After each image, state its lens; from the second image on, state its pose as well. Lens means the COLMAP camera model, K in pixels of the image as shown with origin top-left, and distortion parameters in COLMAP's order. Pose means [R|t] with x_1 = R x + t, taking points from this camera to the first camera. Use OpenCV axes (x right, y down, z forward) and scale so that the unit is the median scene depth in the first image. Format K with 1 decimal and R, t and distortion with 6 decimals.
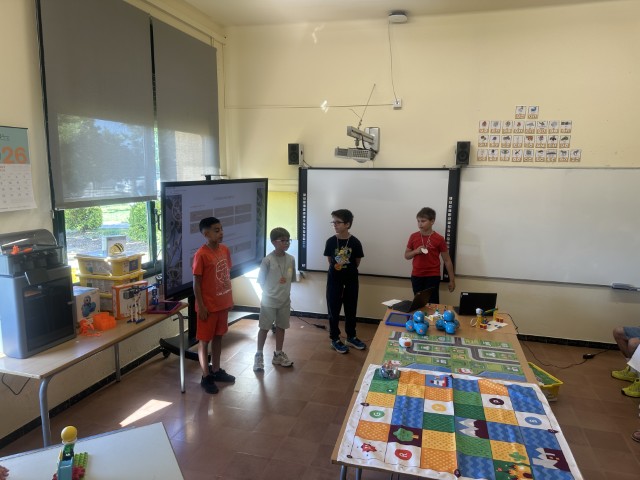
lens RADIAL K [[436.8, 0, 320.0], [0, 436.8, 240.0], [0, 0, 1]] dist [0.080430, -0.126503]
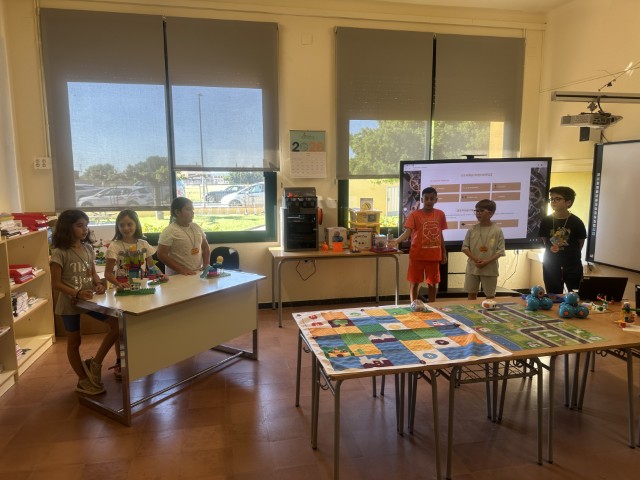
lens RADIAL K [[436.8, 0, 320.0], [0, 436.8, 240.0], [0, 0, 1]] dist [0.080430, -0.126503]
pose [[0.469624, 0.103888, -0.876733, 0.894121], [-0.120387, 0.991312, 0.052979, 0.084141], [0.874620, 0.080667, 0.478051, 0.186325]]
